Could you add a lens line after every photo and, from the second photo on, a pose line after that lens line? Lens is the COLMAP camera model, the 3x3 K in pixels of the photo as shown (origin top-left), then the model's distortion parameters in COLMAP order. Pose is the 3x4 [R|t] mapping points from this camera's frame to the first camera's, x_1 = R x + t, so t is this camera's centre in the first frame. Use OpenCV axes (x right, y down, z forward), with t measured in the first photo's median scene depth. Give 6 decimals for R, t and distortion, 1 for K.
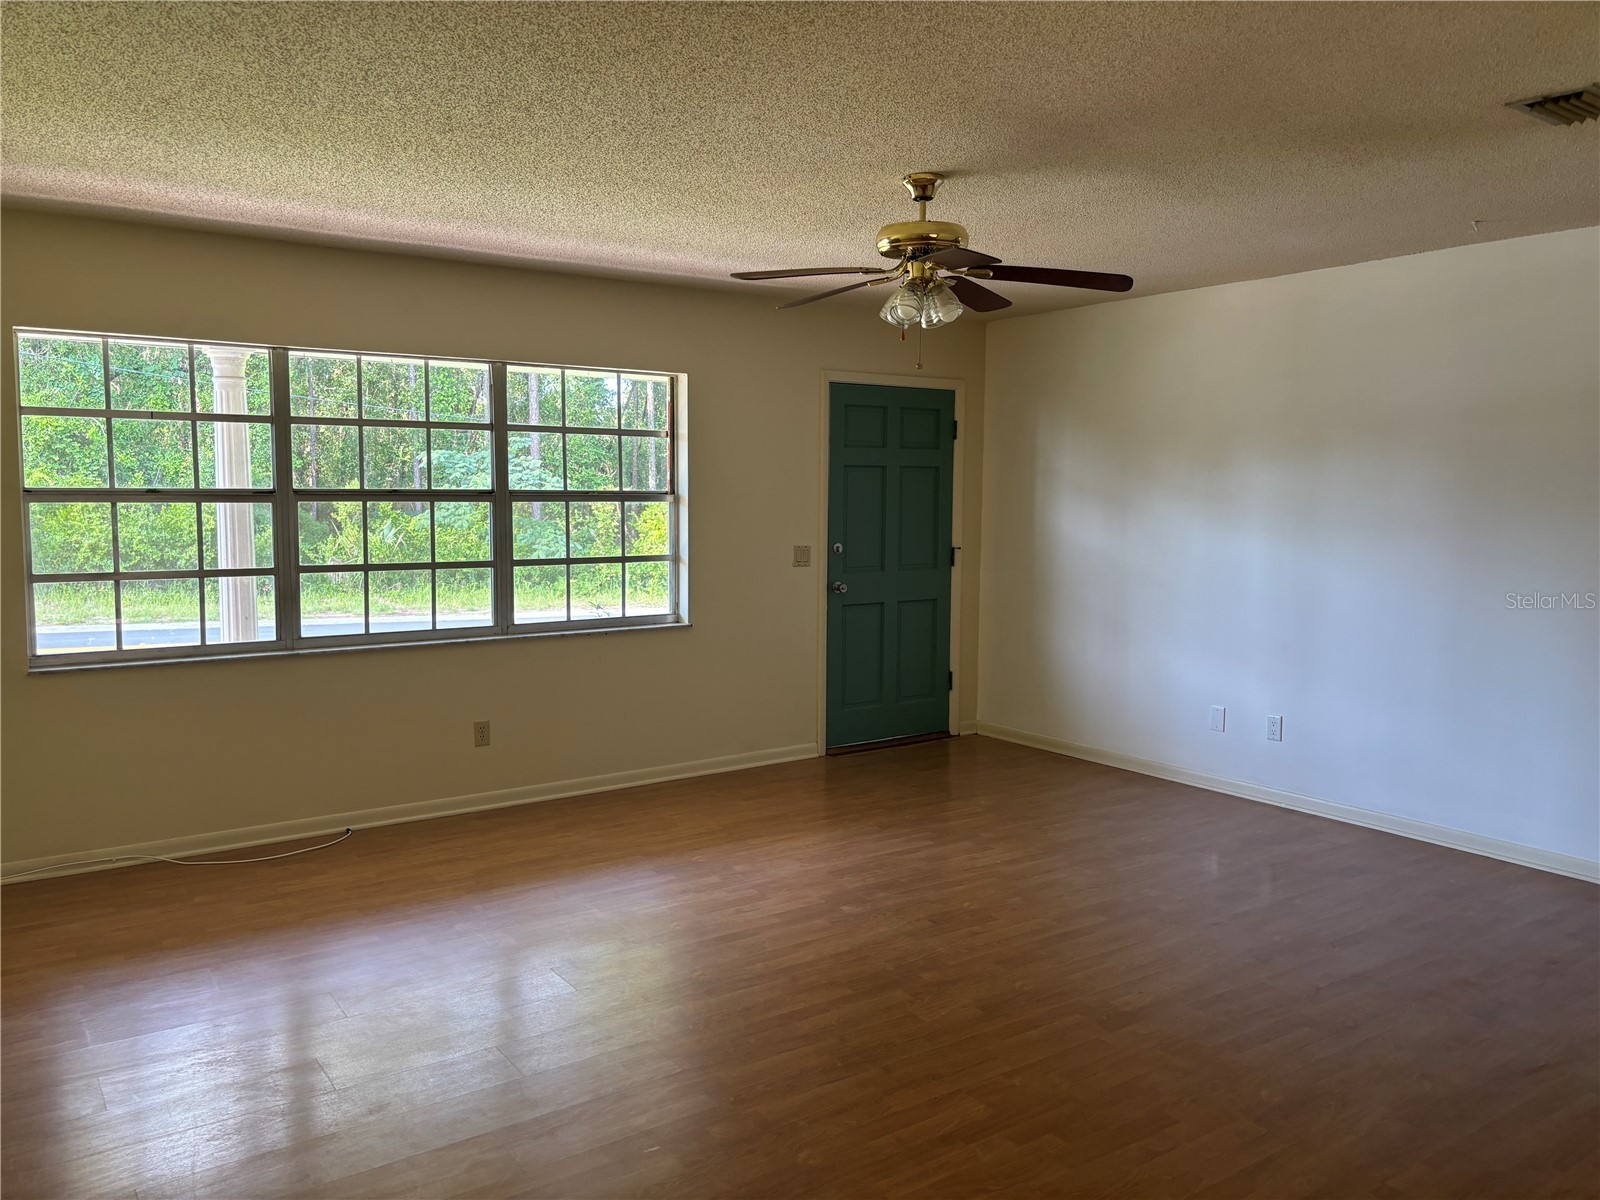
lens RADIAL K [[1208.7, 0, 805.8], [0, 1208.7, 597.9], [0, 0, 1]] dist [0.033953, -0.009073]
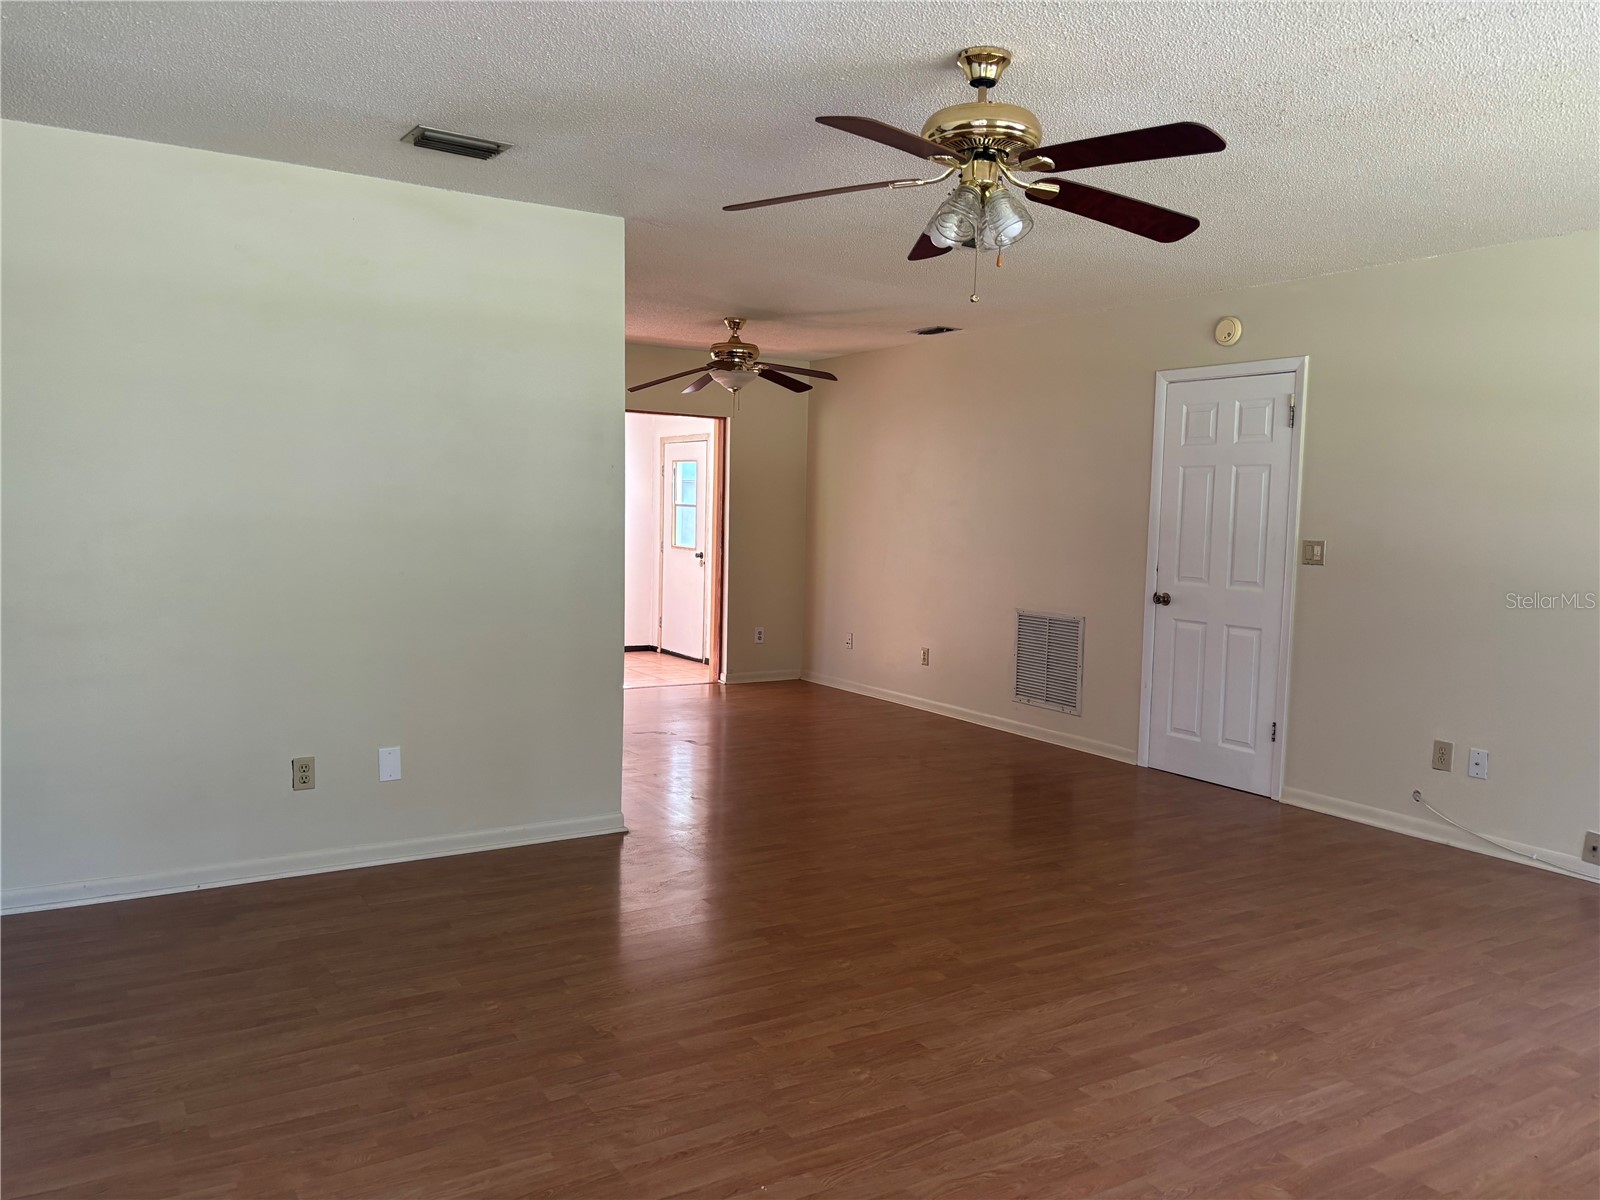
lens RADIAL K [[1208.7, 0, 800.2], [0, 1208.7, 601.7], [0, 0, 1]] dist [0.033953, -0.009073]
pose [[-0.996804, -0.045021, 0.065991, 0.145080], [-0.032648, 0.983518, 0.177838, -0.130875], [-0.072909, 0.175116, -0.981845, 1.733928]]
